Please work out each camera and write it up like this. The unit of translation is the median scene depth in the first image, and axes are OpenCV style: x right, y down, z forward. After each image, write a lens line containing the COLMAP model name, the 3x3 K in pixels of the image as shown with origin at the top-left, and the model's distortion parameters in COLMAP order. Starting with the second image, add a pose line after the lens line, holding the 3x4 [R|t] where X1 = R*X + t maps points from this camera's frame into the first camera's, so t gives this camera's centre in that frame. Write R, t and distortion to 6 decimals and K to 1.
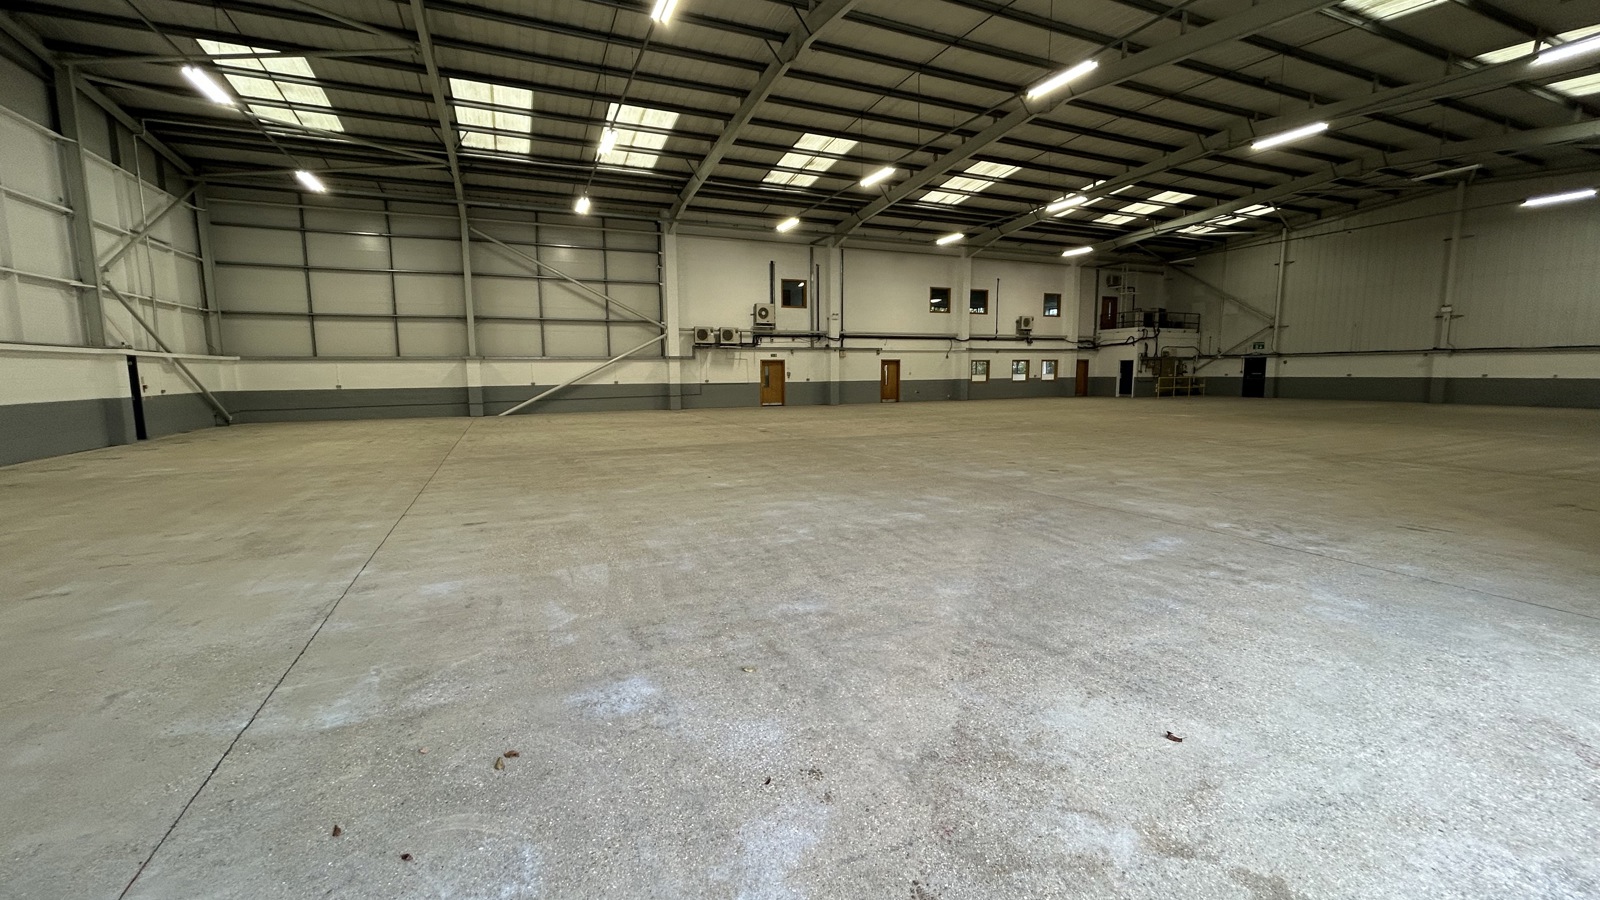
lens RADIAL K [[642.5, 0, 796.9], [0, 642.5, 450.3], [0, 0, 1]] dist [-0.003929, 0.000970]
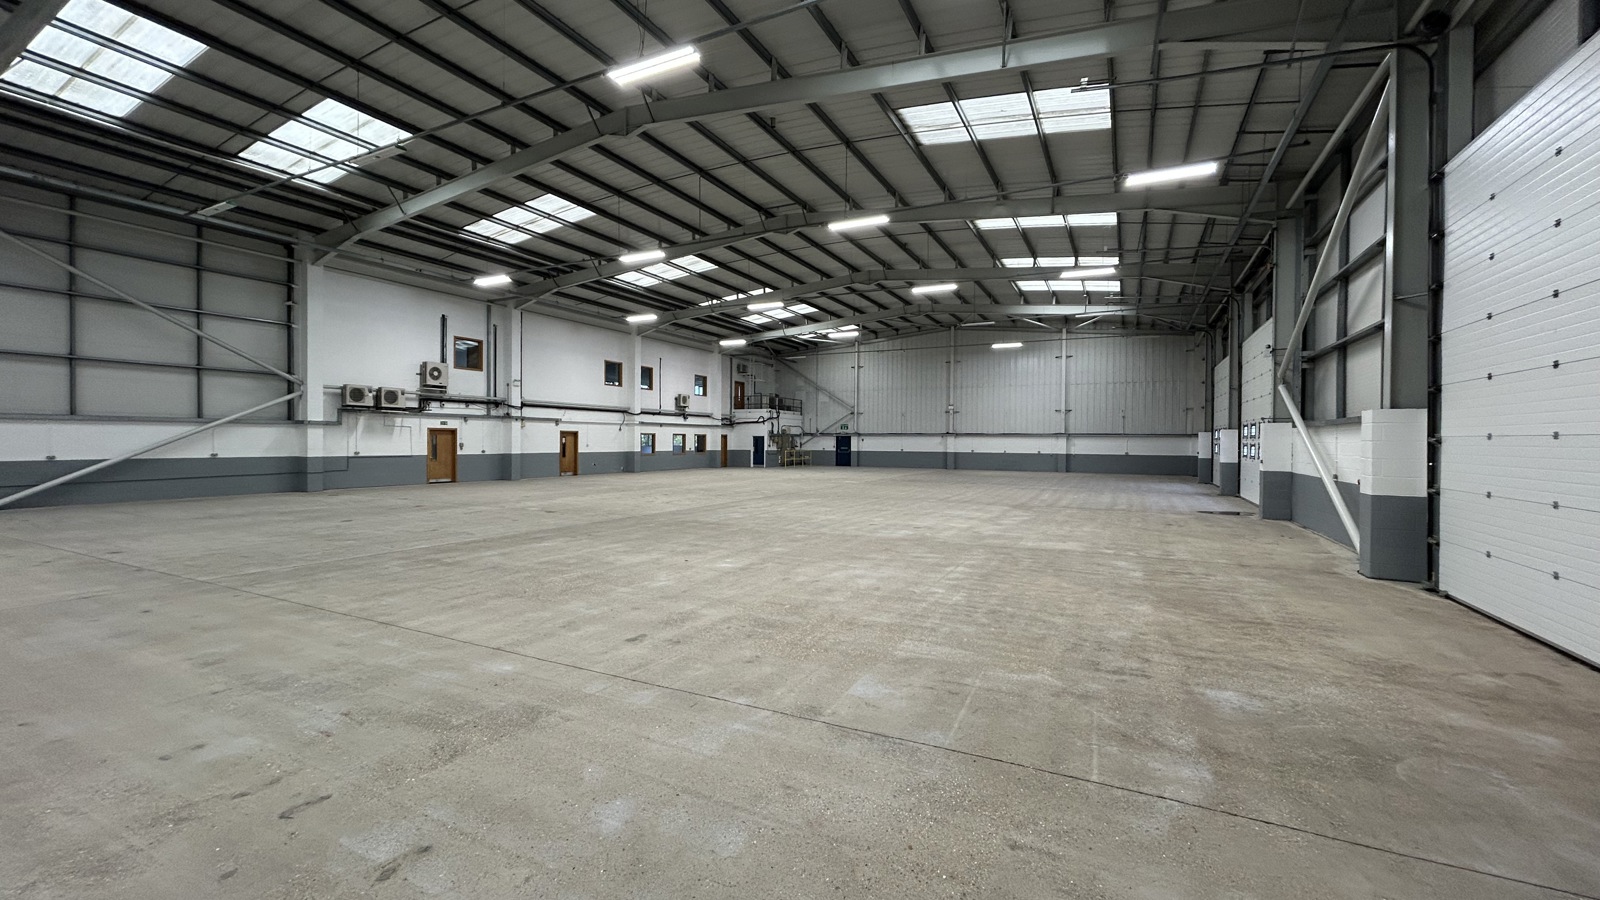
lens RADIAL K [[642.5, 0, 800.2], [0, 642.5, 451.1], [0, 0, 1]] dist [-0.003929, 0.000970]
pose [[0.778042, 0.004492, 0.628196, -0.218659], [0.063105, 0.994358, -0.085268, -0.009687], [-0.625034, 0.105985, 0.773369, 0.056313]]
